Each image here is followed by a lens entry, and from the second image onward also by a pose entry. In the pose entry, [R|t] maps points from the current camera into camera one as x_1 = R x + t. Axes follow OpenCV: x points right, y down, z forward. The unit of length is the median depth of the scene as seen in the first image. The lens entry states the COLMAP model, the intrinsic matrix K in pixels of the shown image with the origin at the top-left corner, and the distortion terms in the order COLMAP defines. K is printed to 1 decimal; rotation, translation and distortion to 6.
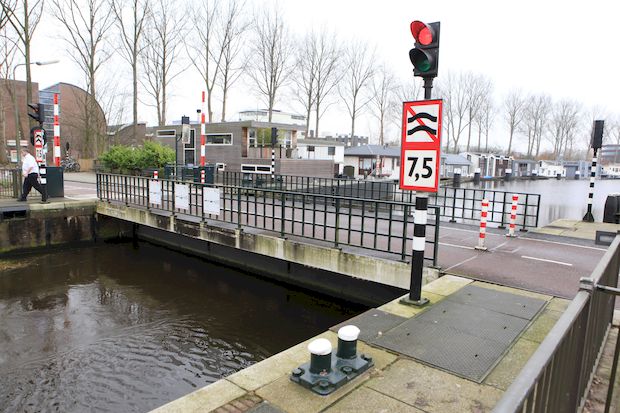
lens RADIAL K [[426.3, 0, 309.3], [0, 426.3, 211.0], [0, 0, 1]] dist [-0.110711, 0.078133]
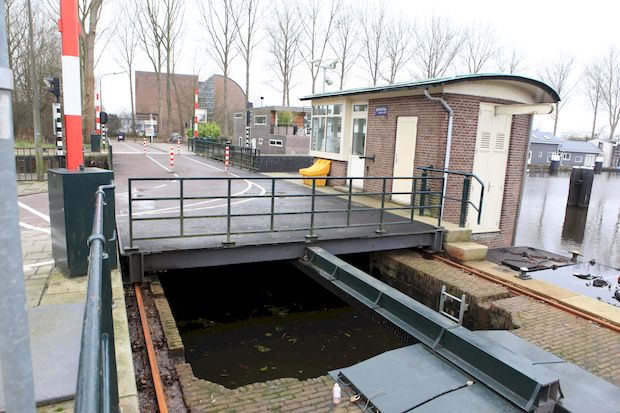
lens RADIAL K [[426.3, 0, 309.3], [0, 426.3, 211.0], [0, 0, 1]] dist [-0.110711, 0.078133]
pose [[0.917016, 0.085299, -0.389621, 0.236252], [-0.071333, 0.996188, 0.050203, 0.016844], [0.392419, -0.018244, 0.919606, -0.074447]]
